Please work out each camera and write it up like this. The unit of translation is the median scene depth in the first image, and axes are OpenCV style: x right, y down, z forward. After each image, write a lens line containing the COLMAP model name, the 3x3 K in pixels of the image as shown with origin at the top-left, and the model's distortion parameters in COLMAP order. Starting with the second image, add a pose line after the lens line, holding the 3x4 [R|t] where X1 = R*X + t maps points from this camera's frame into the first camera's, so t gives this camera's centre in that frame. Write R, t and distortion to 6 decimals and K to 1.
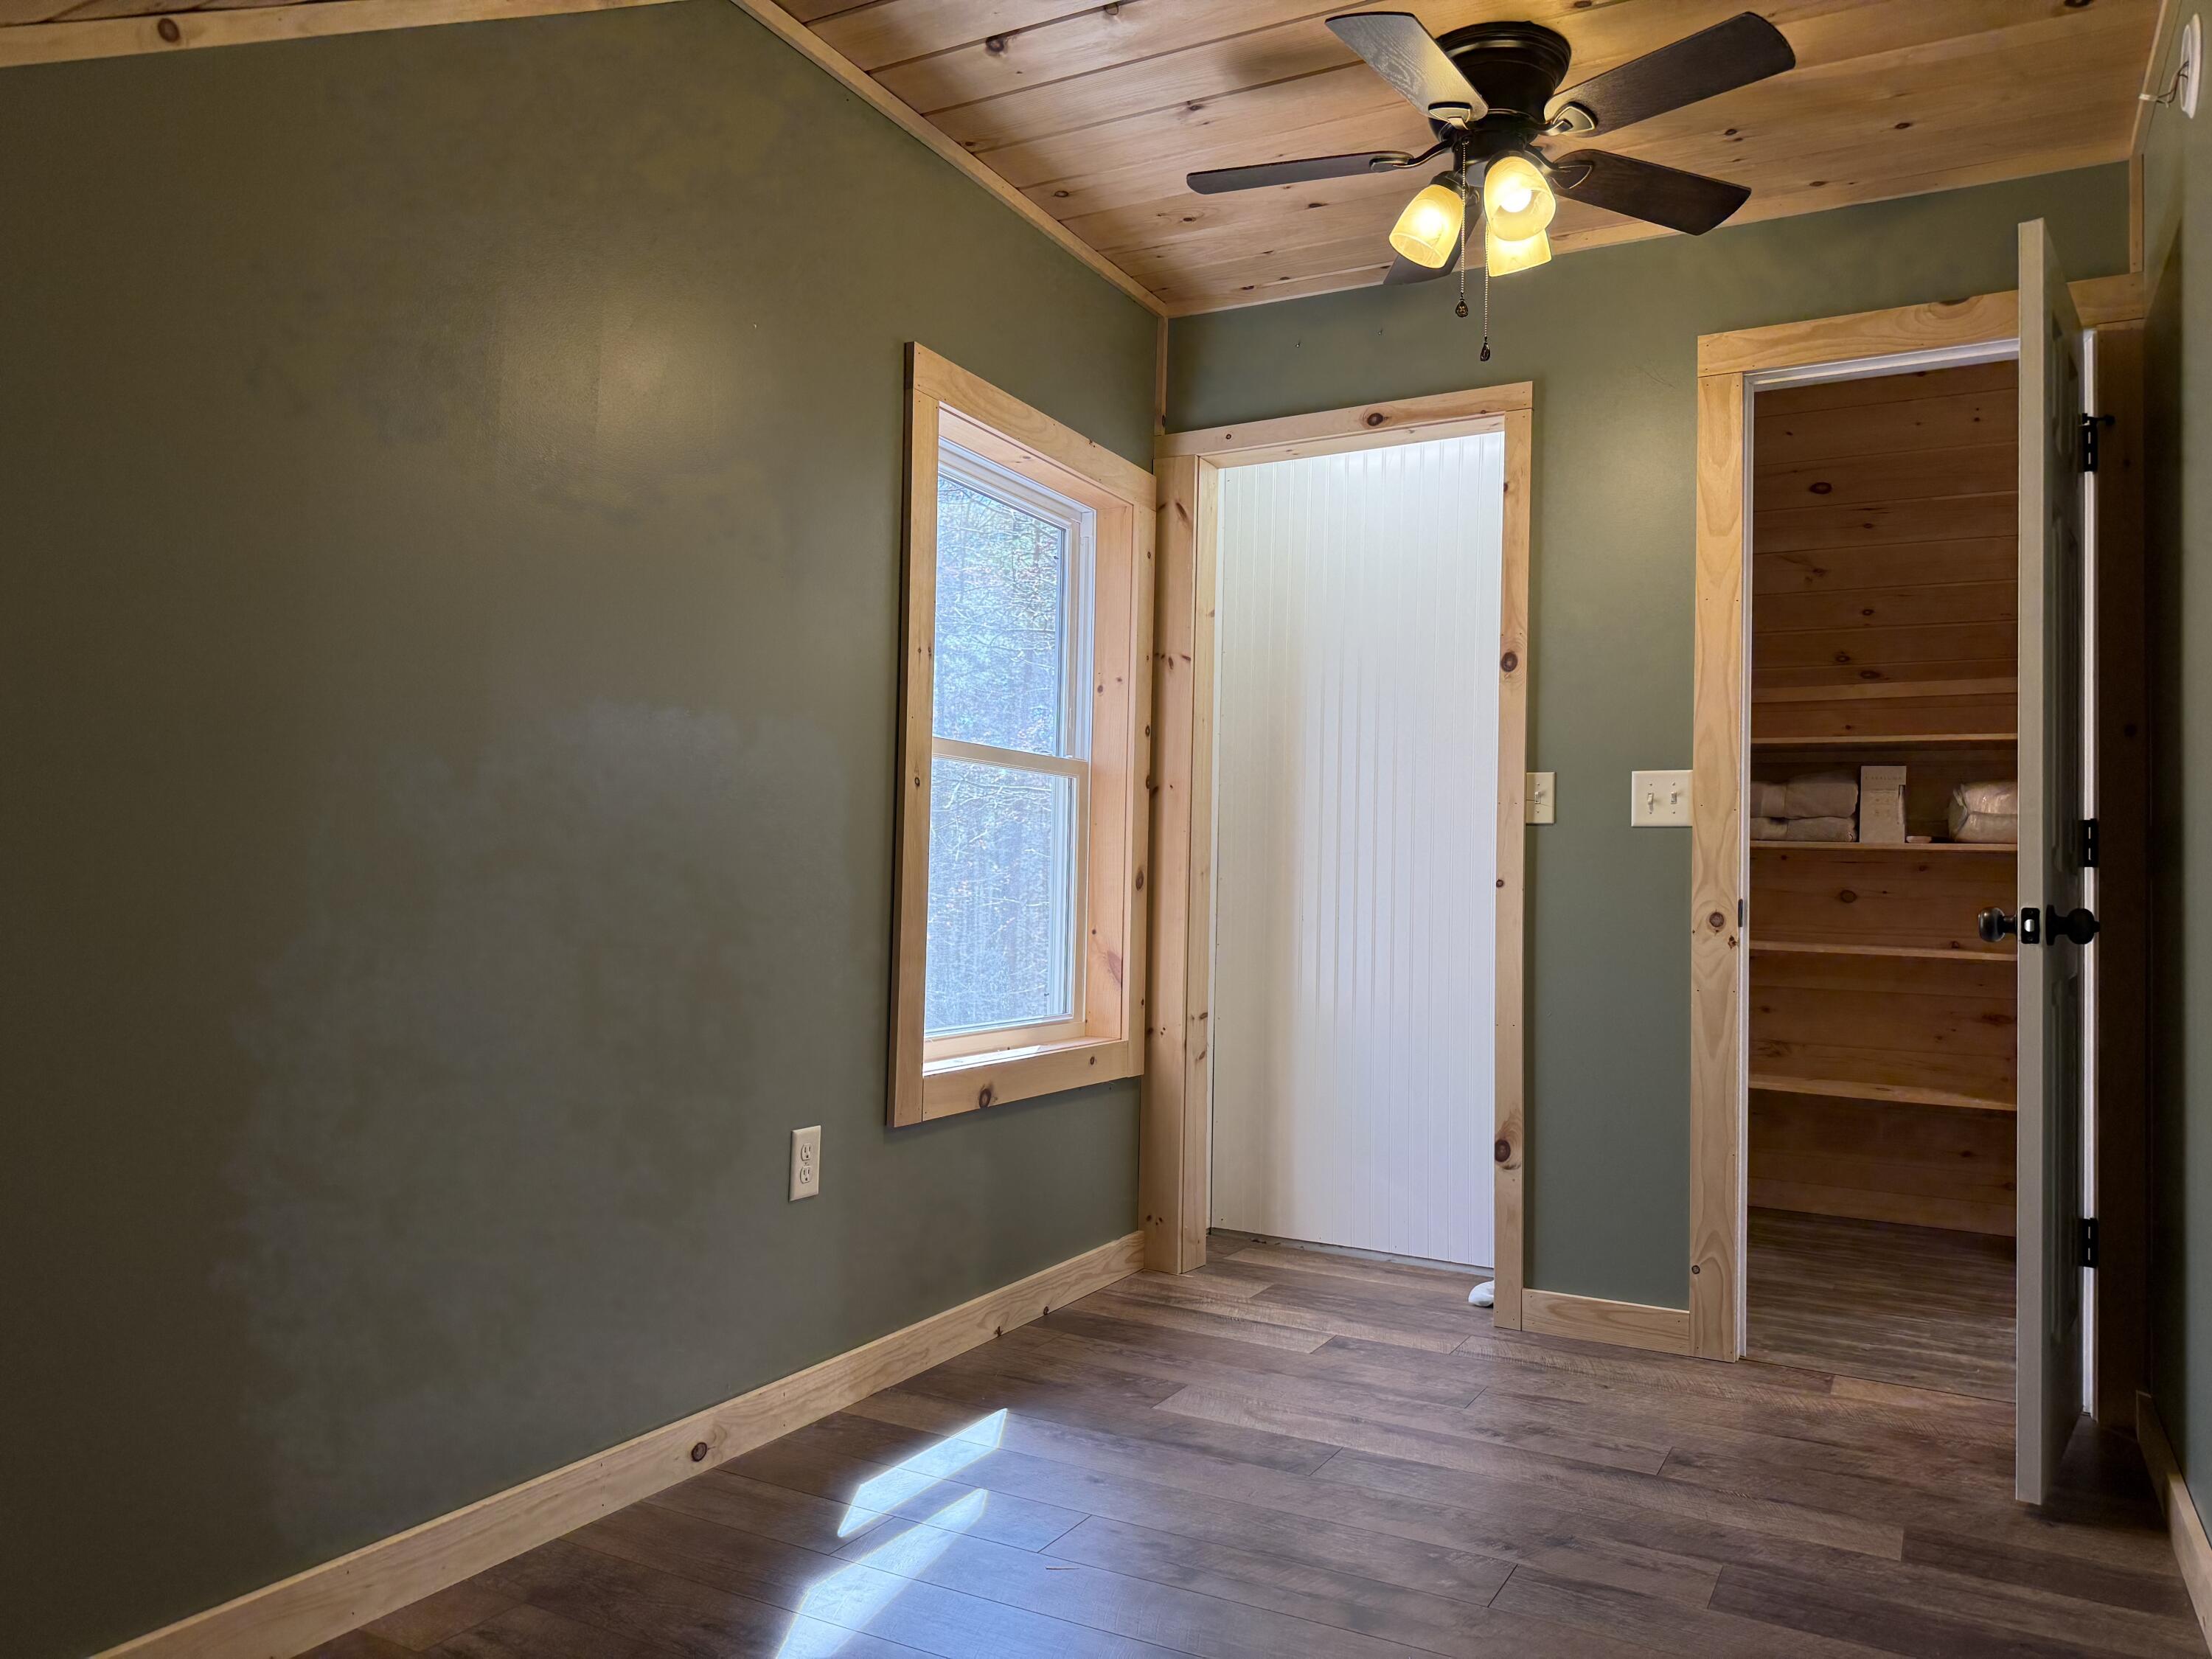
lens RADIAL K [[1542.6, 0, 1111.1], [0, 1542.6, 834.2], [0, 0, 1]] dist [0.079532, -0.155480]
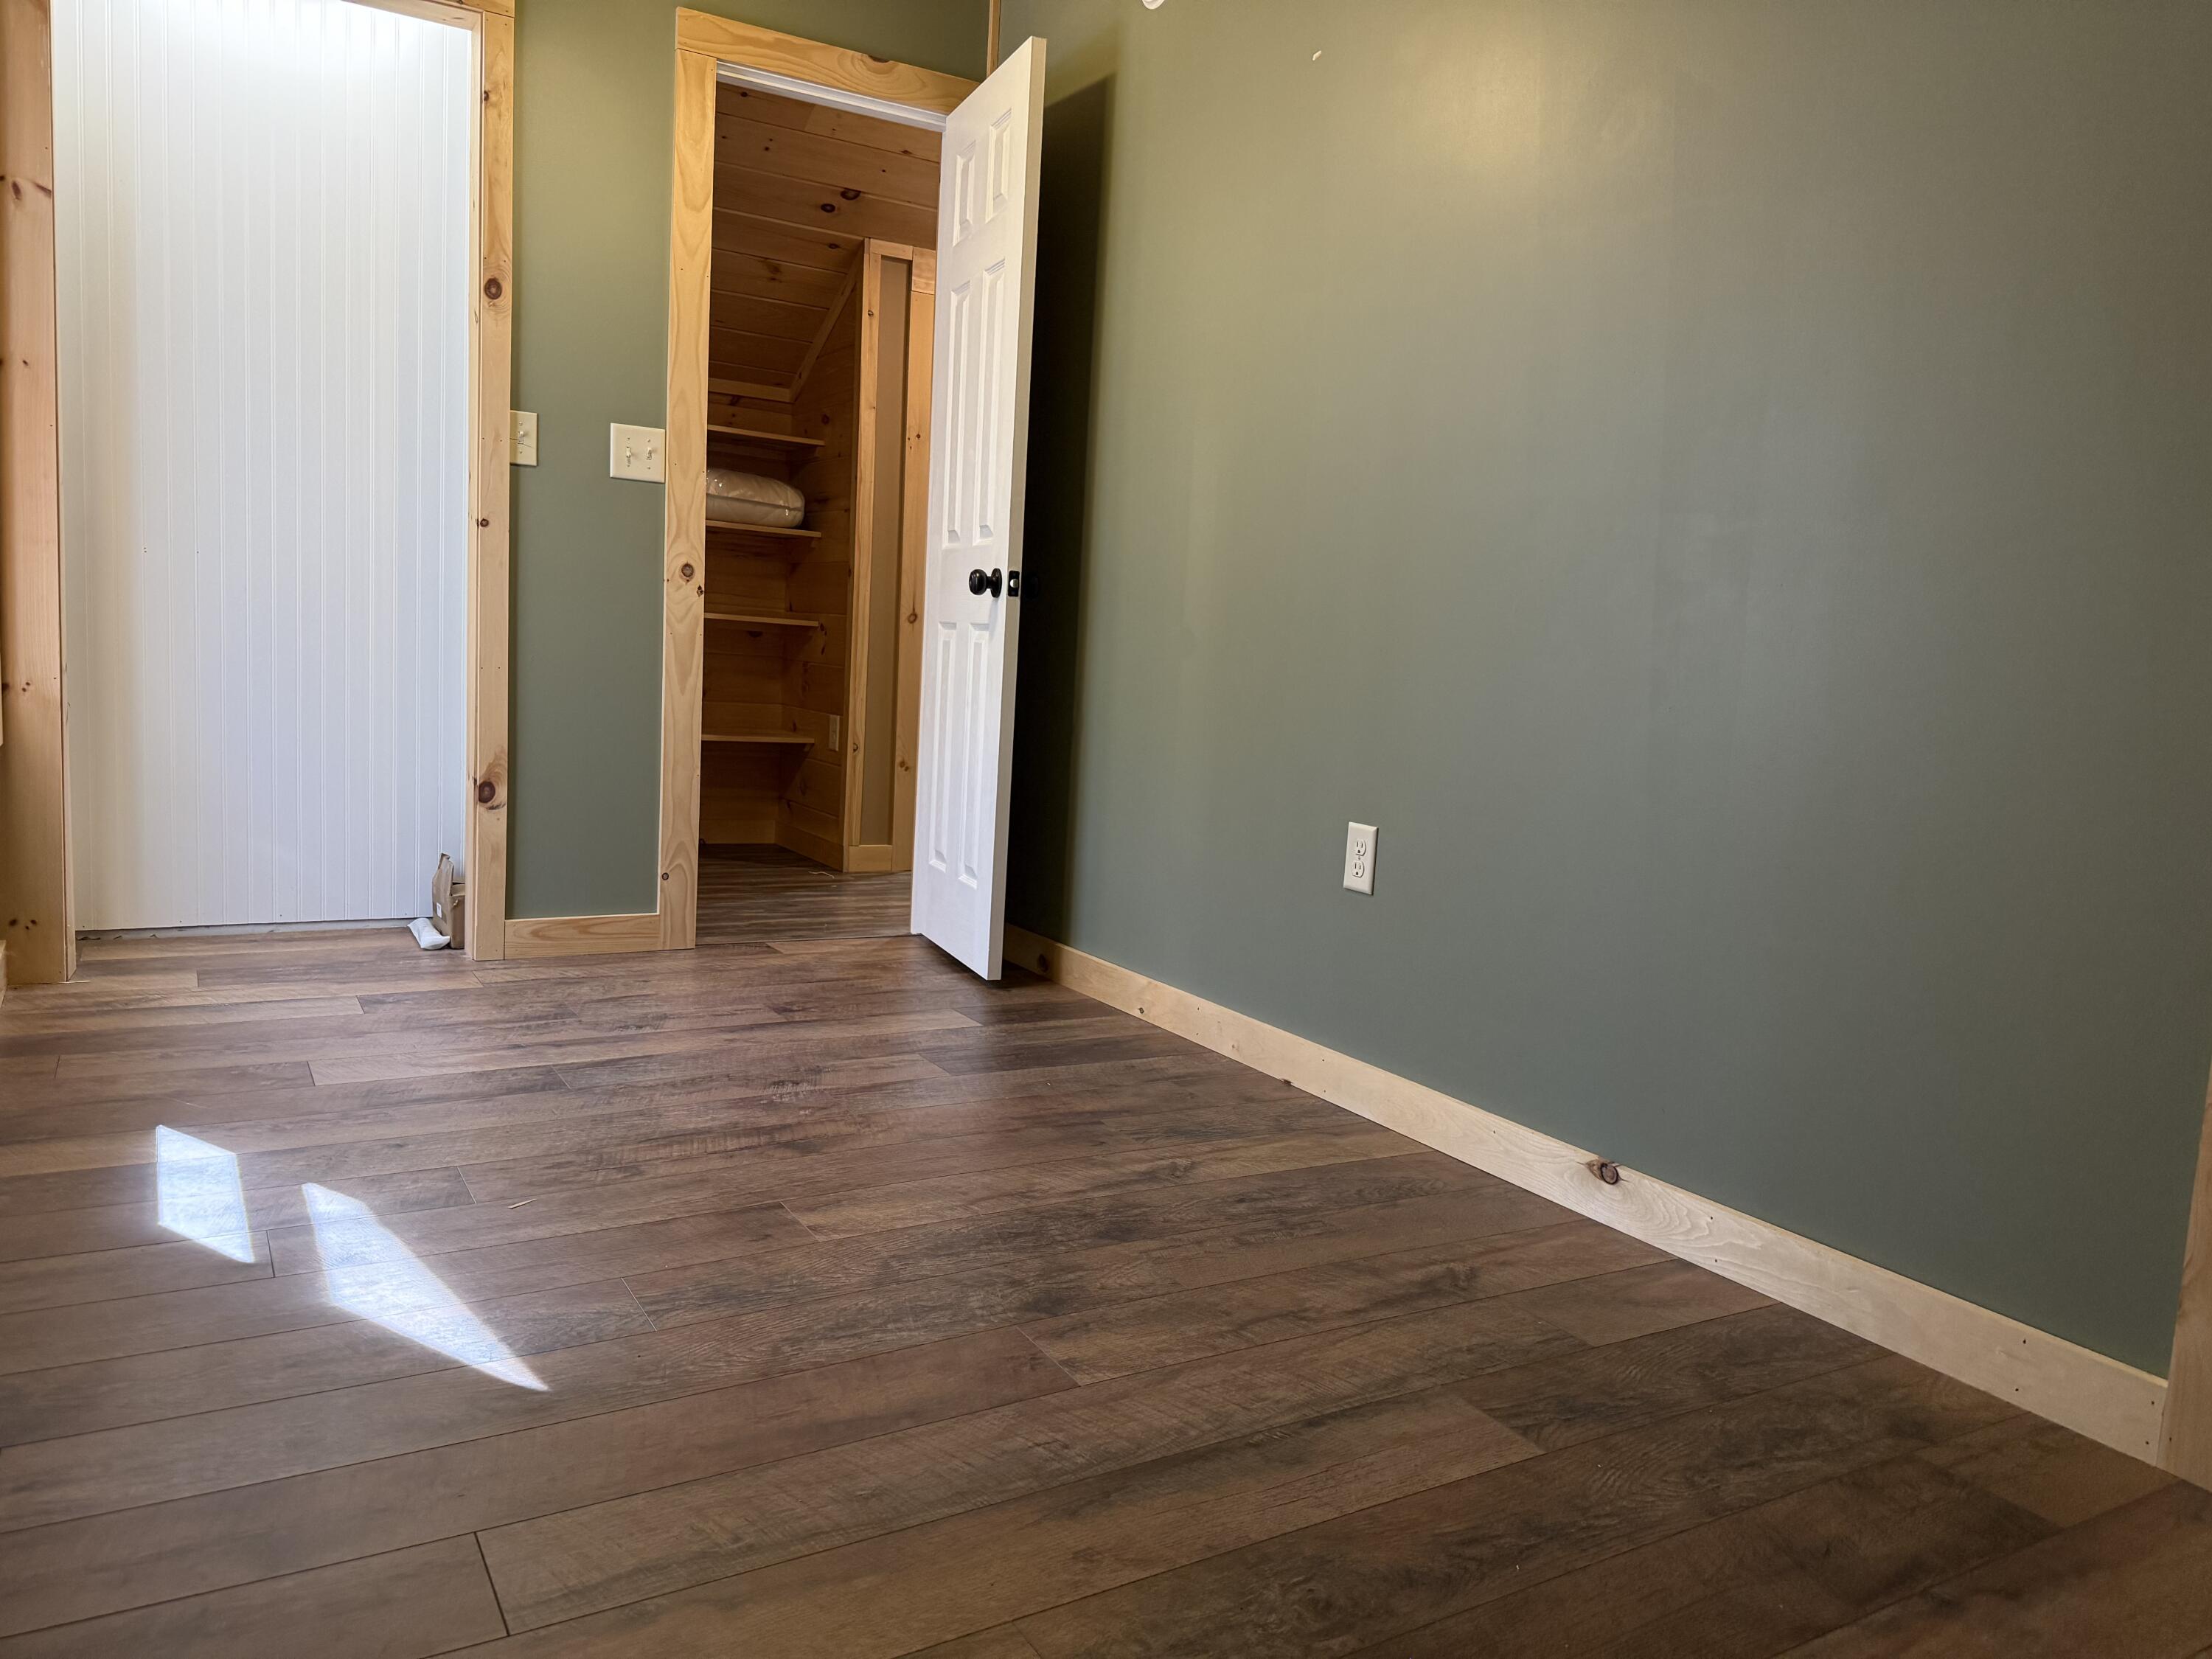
lens RADIAL K [[1542.6, 0, 1111.1], [0, 1542.6, 834.2], [0, 0, 1]] dist [0.079532, -0.155480]
pose [[0.496588, -0.098566, 0.862372, -0.442345], [-0.078963, 0.984282, 0.157969, 0.040778], [-0.864387, -0.146541, 0.480999, 0.165077]]
